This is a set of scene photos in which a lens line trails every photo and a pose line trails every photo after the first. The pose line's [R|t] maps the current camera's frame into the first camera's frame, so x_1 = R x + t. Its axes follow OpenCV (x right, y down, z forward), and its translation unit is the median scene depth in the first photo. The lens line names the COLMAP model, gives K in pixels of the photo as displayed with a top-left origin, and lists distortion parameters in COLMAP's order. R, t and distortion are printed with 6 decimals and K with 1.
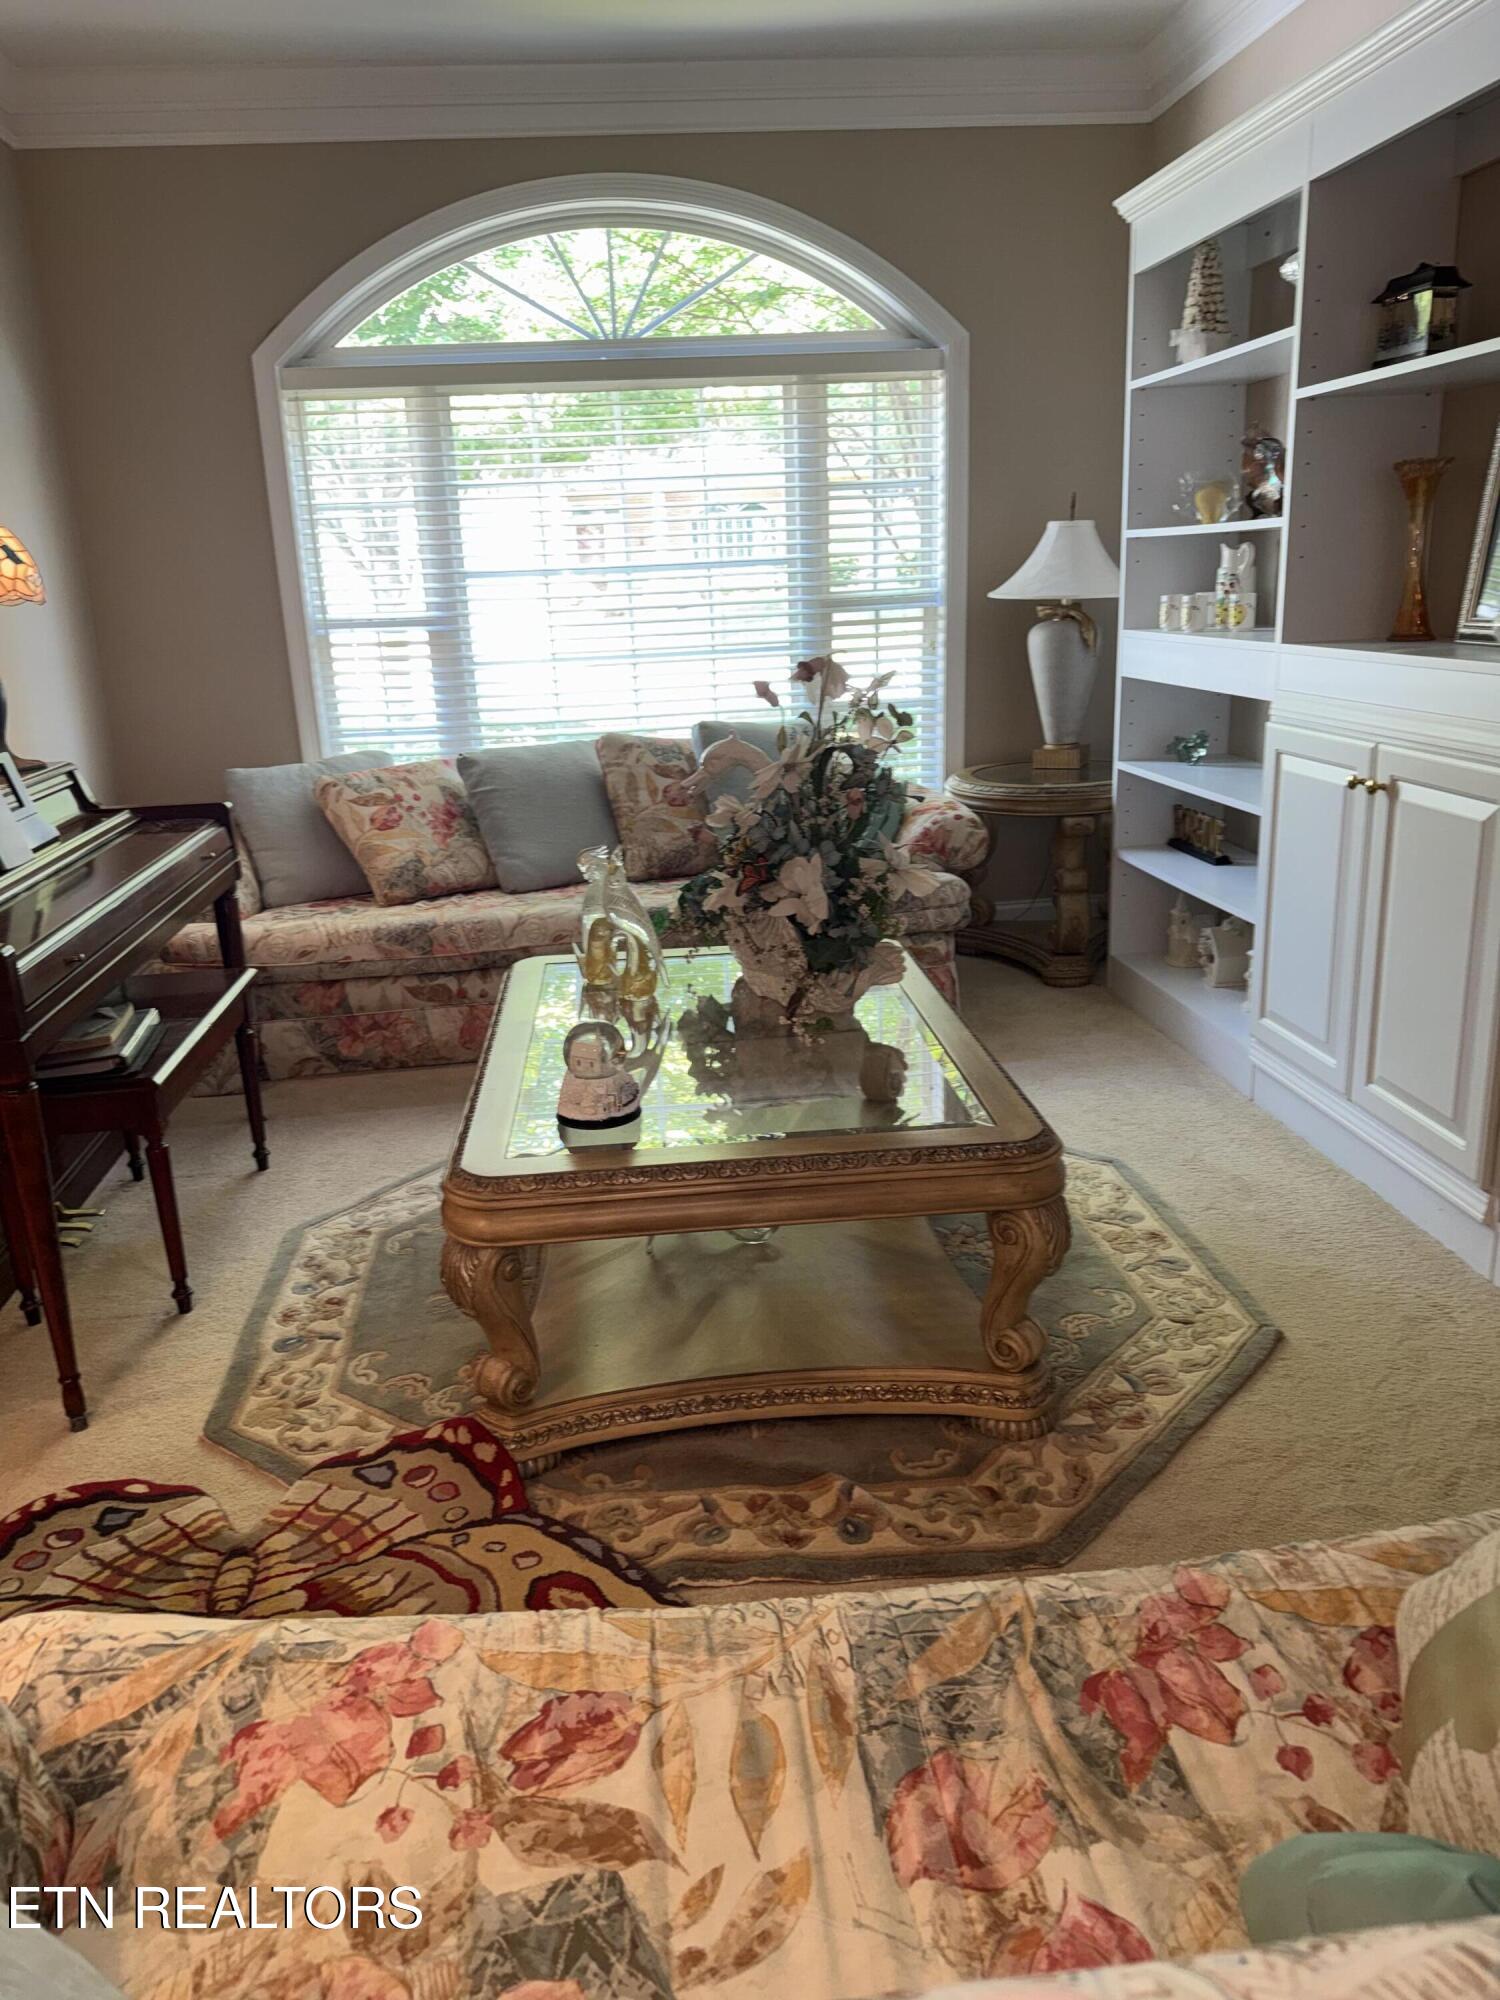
lens RADIAL K [[1410.8, 0, 745.2], [0, 1410.8, 951.1], [0, 0, 1]] dist [0.104939, -0.147861]
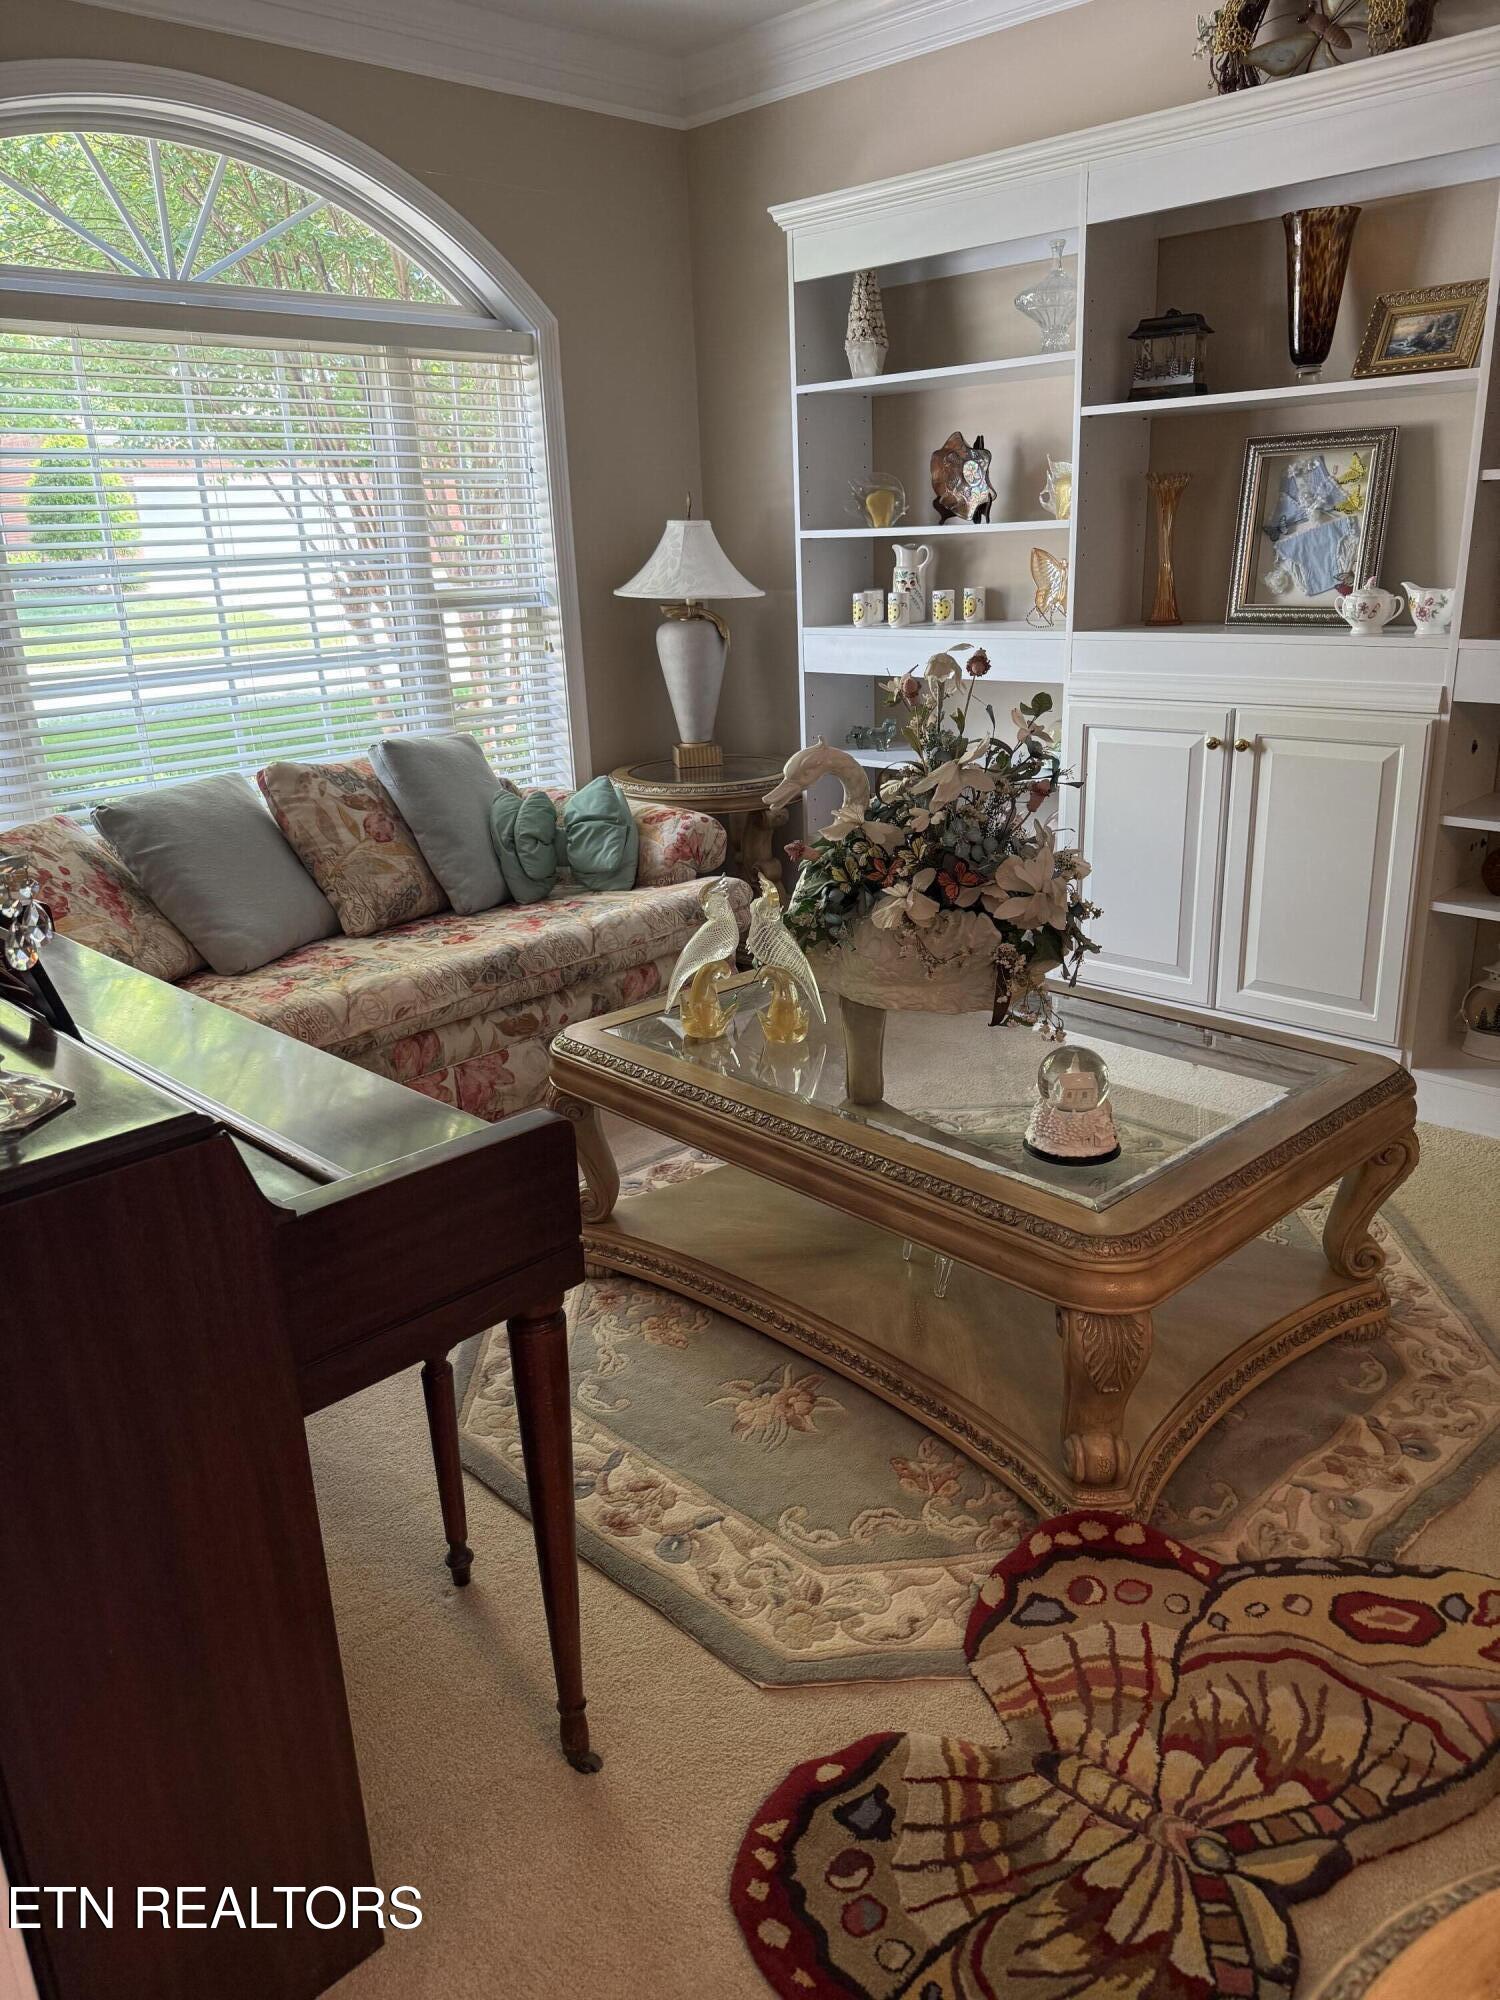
lens RADIAL K [[1376.3, 0, 750.0], [0, 1376.3, 1000.0], [0, 0, 1]] dist [0.050320, -0.115471]
pose [[0.774032, -0.178361, 0.607505, -0.458714], [0.161535, 0.983379, 0.082902, -0.049029], [-0.612194, 0.033965, 0.789978, 0.247488]]
